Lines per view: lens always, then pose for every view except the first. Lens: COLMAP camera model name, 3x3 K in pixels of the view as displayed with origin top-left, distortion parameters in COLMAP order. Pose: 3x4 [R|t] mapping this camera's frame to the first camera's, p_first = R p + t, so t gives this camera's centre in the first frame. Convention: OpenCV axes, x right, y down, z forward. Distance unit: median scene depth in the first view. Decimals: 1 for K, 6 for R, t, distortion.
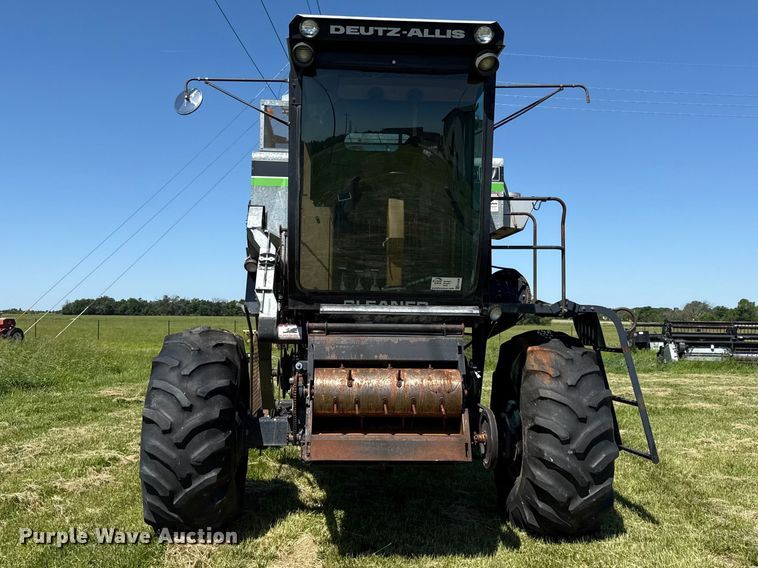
lens RADIAL K [[673.0, 0, 359.9], [0, 673.0, 284.0], [0, 0, 1]] dist [0.130211, -0.006590]
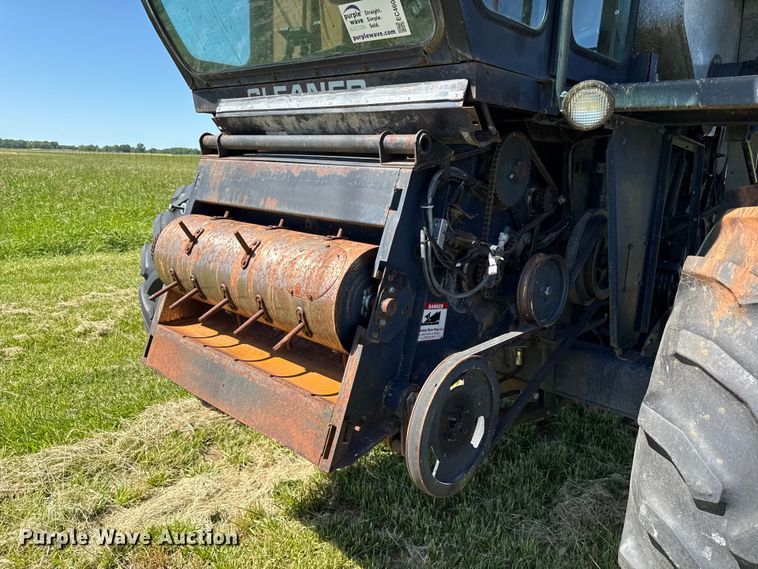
lens RADIAL K [[518.2, 0, 389.9], [0, 518.2, 281.4], [0, 0, 1]] dist [0.085113, -0.094548]
pose [[0.730008, 0.164876, -0.663253, 0.347385], [0.004726, 0.969223, 0.246139, 0.068549], [0.683422, -0.182818, 0.706761, 0.762030]]
